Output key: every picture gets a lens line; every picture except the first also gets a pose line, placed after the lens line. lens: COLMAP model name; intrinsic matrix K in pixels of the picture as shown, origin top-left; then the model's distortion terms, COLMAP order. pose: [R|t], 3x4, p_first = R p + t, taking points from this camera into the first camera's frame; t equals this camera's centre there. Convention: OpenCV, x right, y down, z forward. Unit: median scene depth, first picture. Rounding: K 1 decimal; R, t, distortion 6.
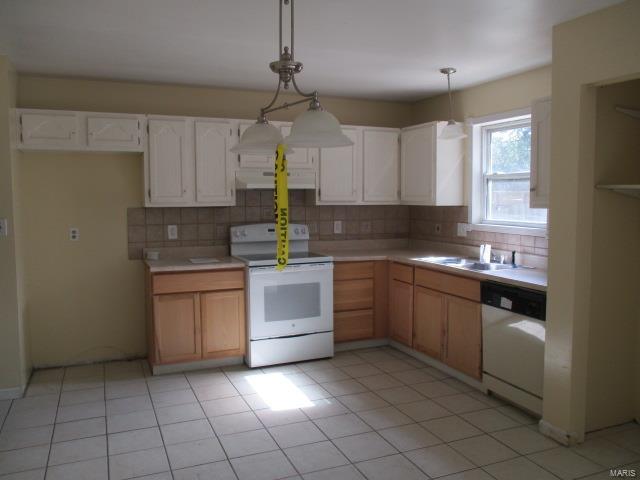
lens RADIAL K [[536.3, 0, 321.9], [0, 536.3, 234.6], [0, 0, 1]] dist [-0.007156, -0.006827]
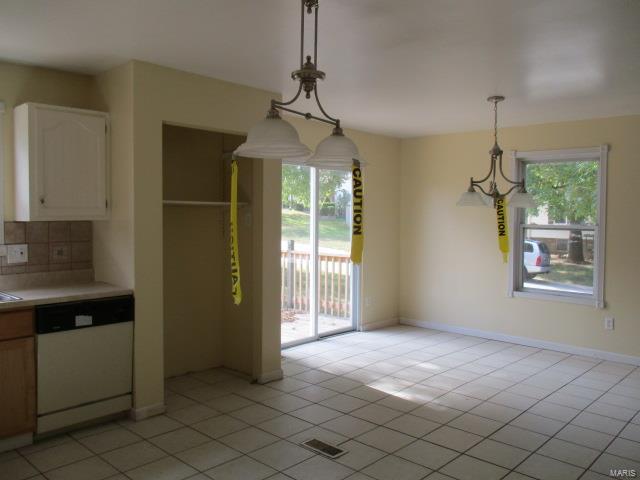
lens RADIAL K [[536.3, 0, 325.6], [0, 536.3, 239.5], [0, 0, 1]] dist [-0.007156, -0.006827]
pose [[-0.402974, -0.042260, 0.914235, -0.513615], [0.070288, 0.994554, 0.076954, -0.041946], [-0.912508, 0.095270, -0.397810, 0.727735]]
